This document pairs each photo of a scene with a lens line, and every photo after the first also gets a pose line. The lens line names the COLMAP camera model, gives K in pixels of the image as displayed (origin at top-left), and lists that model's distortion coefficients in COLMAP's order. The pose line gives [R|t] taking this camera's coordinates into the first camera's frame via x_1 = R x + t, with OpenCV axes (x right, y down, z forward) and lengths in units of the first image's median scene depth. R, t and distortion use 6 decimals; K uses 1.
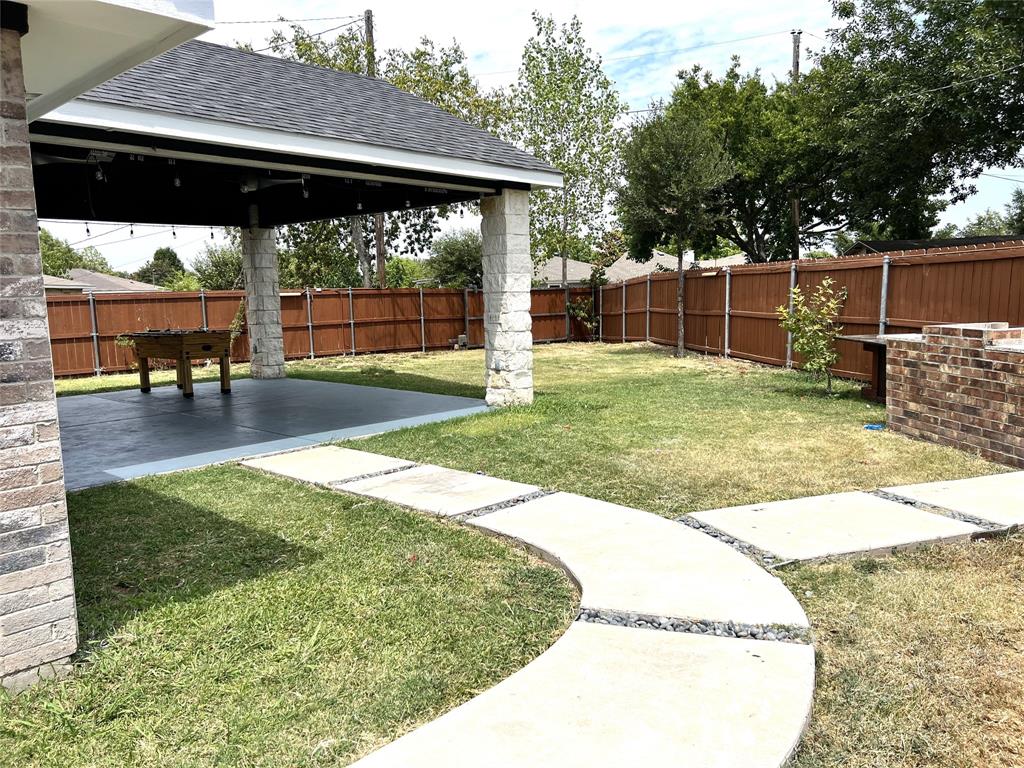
lens RADIAL K [[773.1, 0, 513.4], [0, 773.1, 388.4], [0, 0, 1]] dist [0.057735, -0.051584]
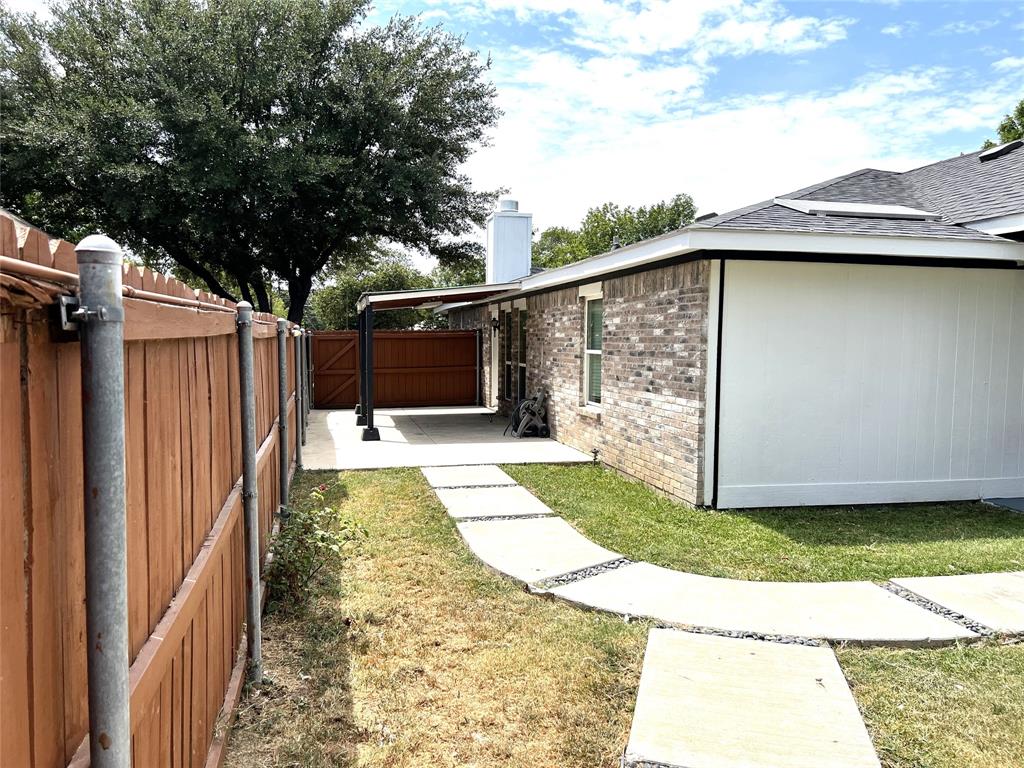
lens RADIAL K [[773.1, 0, 513.4], [0, 773.1, 388.4], [0, 0, 1]] dist [0.057735, -0.051584]
pose [[-0.553463, 0.066554, -0.830211, 1.756569], [-0.109718, 0.982289, 0.151889, -0.327229], [0.825616, 0.175154, -0.536358, 1.790302]]
